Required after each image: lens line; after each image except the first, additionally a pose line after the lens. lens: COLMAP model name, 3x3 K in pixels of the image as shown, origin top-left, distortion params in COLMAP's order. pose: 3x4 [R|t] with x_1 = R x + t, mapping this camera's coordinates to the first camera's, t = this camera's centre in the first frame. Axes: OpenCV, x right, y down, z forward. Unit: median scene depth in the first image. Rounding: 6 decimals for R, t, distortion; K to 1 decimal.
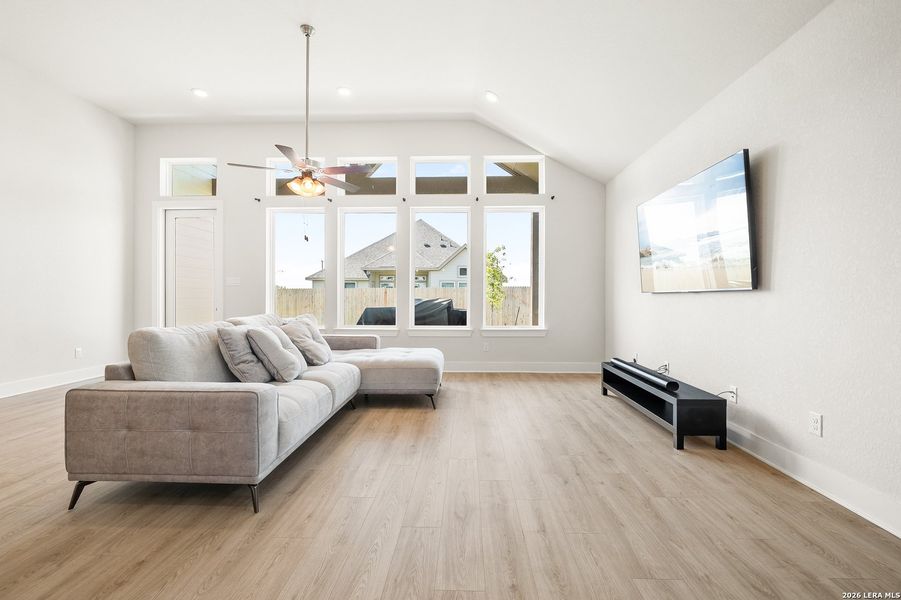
lens RADIAL K [[392.1, 0, 459.0], [0, 392.1, 303.9], [0, 0, 1]] dist [-0.003787, -0.000972]
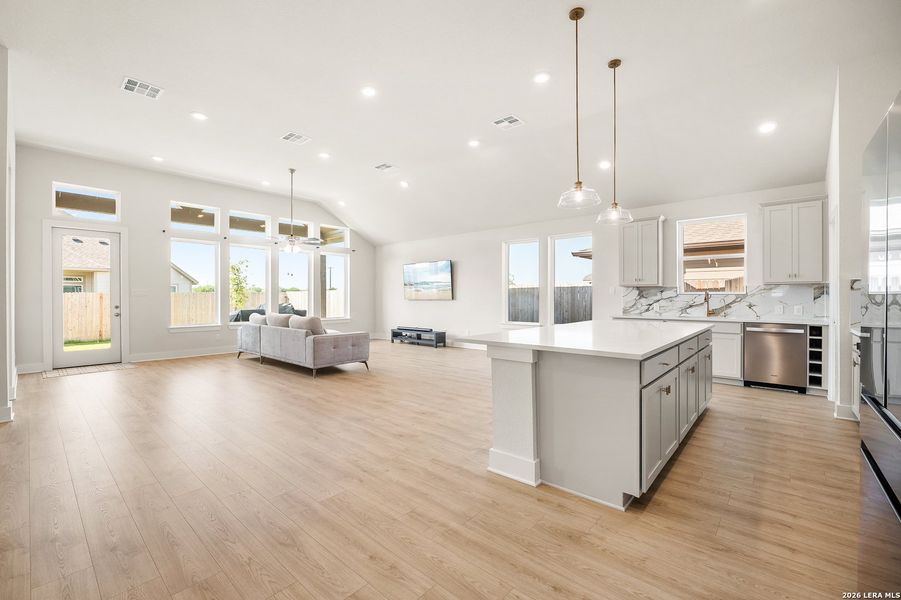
lens RADIAL K [[376.0, 0, 445.6], [0, 376.0, 298.5], [0, 0, 1]] dist [-0.009458, -0.000312]
pose [[0.650855, -0.004425, 0.759189, -1.731561], [0.018377, 0.999782, -0.009927, -0.013338], [-0.758980, 0.020412, 0.650794, -1.081254]]
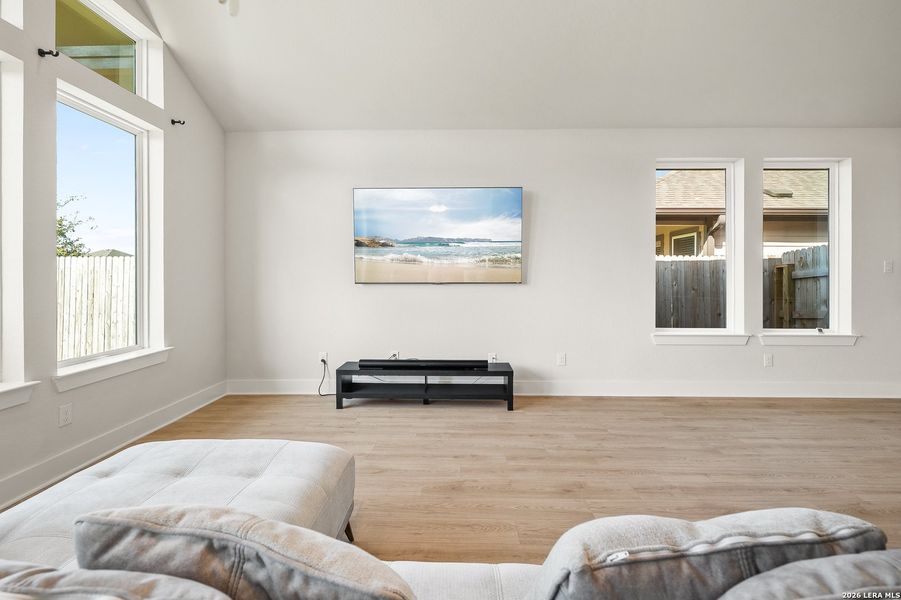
lens RADIAL K [[398.6, 0, 446.0], [0, 398.6, 282.5], [0, 0, 1]] dist [-0.000528, -0.001172]
pose [[0.000623, -0.017331, 0.999850, -0.716221], [0.020279, 0.999644, 0.017315, -0.067865], [-0.999794, 0.020265, 0.000975, 1.193512]]
